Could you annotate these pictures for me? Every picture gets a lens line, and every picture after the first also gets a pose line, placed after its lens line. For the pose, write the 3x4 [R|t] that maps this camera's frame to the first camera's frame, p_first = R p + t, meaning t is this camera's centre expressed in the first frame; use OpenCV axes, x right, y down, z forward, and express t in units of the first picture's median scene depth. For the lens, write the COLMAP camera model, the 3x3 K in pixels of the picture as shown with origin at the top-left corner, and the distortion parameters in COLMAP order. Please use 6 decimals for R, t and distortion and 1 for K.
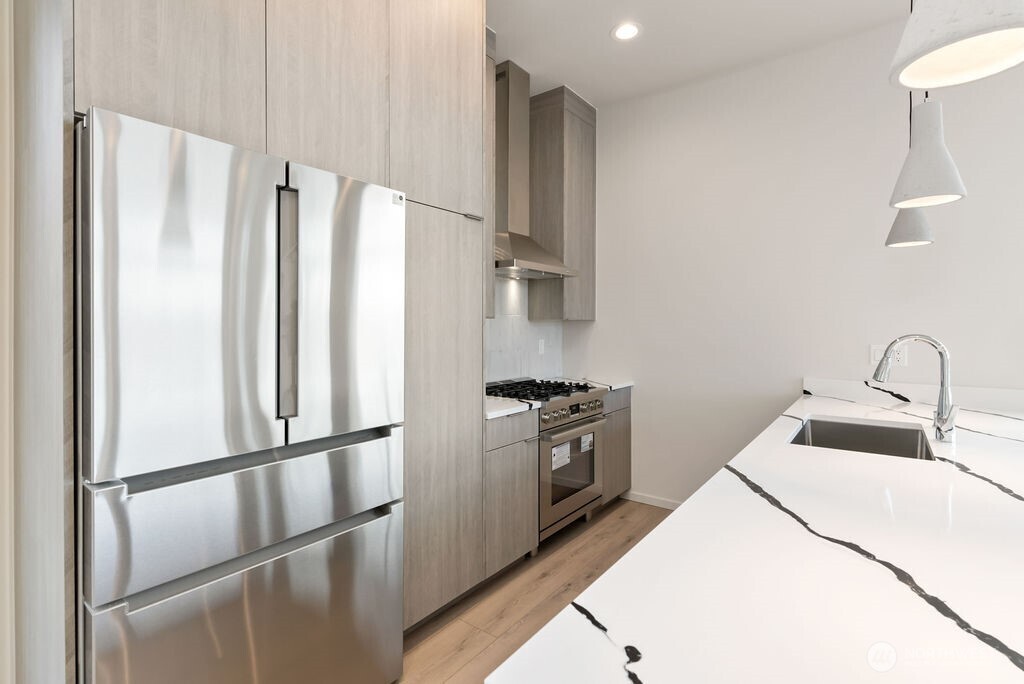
lens RADIAL K [[495.3, 0, 513.2], [0, 495.3, 328.0], [0, 0, 1]] dist [-0.000104, 0.001155]
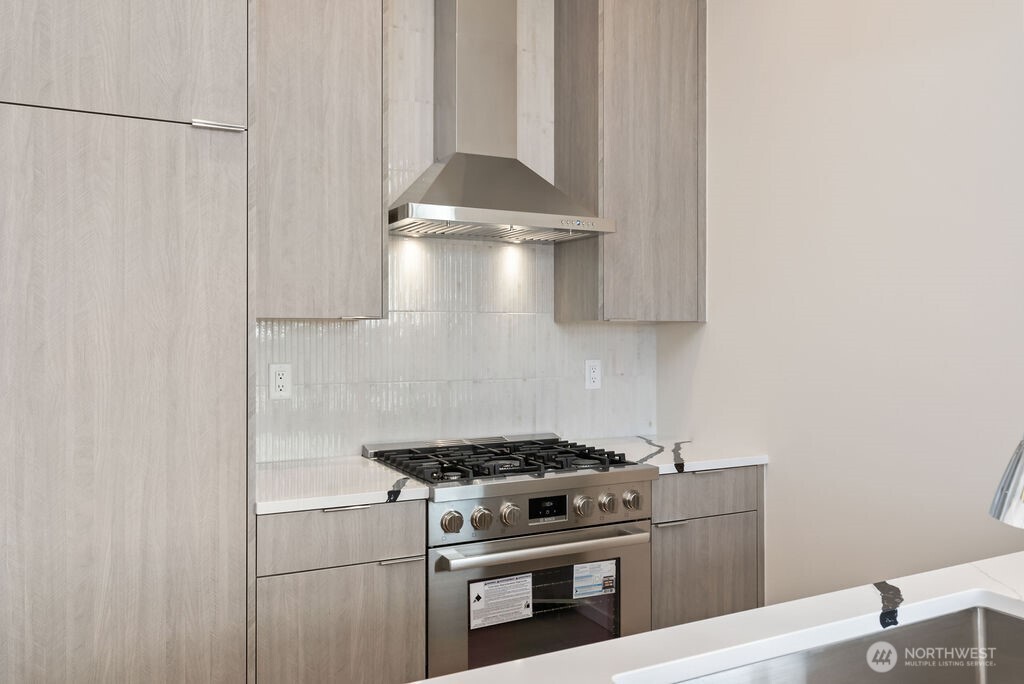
lens RADIAL K [[826.0, 0, 513.4], [0, 826.0, 332.0], [0, 0, 1]] dist [-0.016945, -0.000500]
pose [[0.903231, -0.003372, -0.429141, 0.557954], [0.000423, 0.999976, -0.006966, 0.000164], [0.429154, 0.006111, 0.903211, 0.334835]]
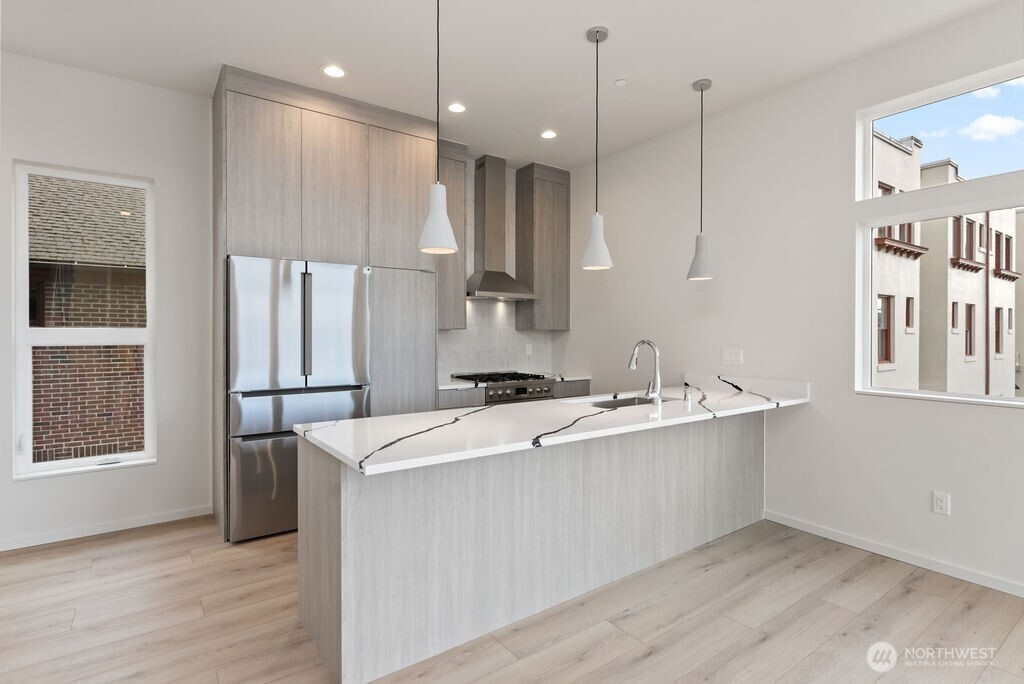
lens RADIAL K [[513.1, 0, 510.1], [0, 513.1, 336.7], [0, 0, 1]] dist [0.000594, 0.000277]
pose [[0.953599, 0.001408, -0.301077, 0.701866], [-0.001390, 0.999999, 0.000274, 0.003042], [0.301077, 0.000157, 0.953600, -0.590113]]
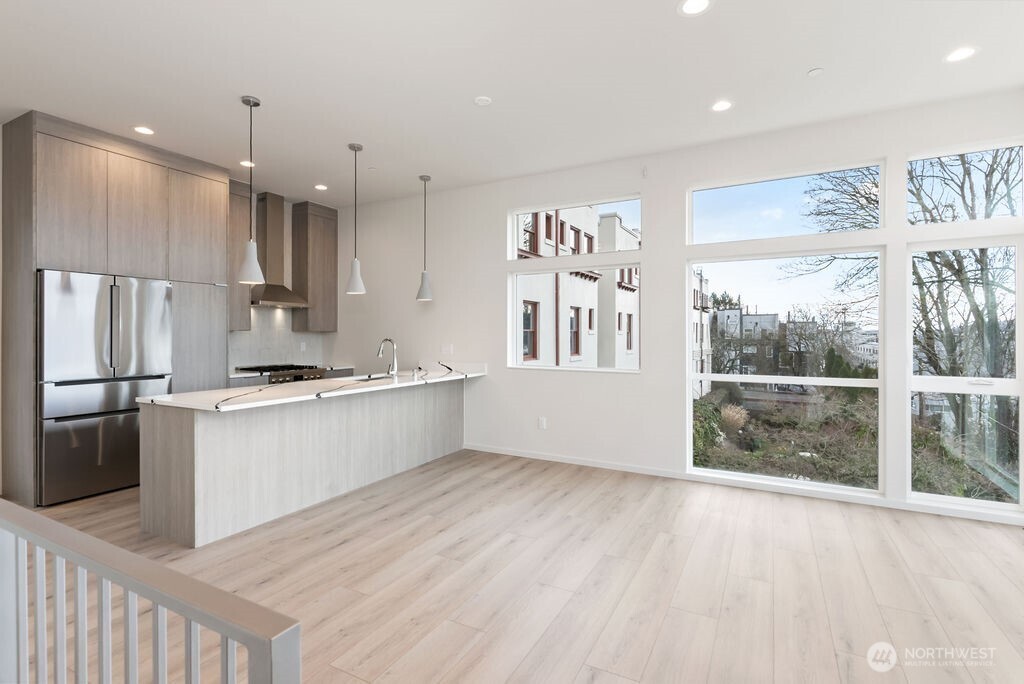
lens RADIAL K [[495.3, 0, 512.8], [0, 495.3, 337.3], [0, 0, 1]] dist [-0.000104, 0.001155]
pose [[0.988705, 0.000556, 0.149873, 0.840843], [-0.000662, 1.000000, 0.000660, 0.005127], [-0.149873, -0.000751, 0.988705, -1.314624]]
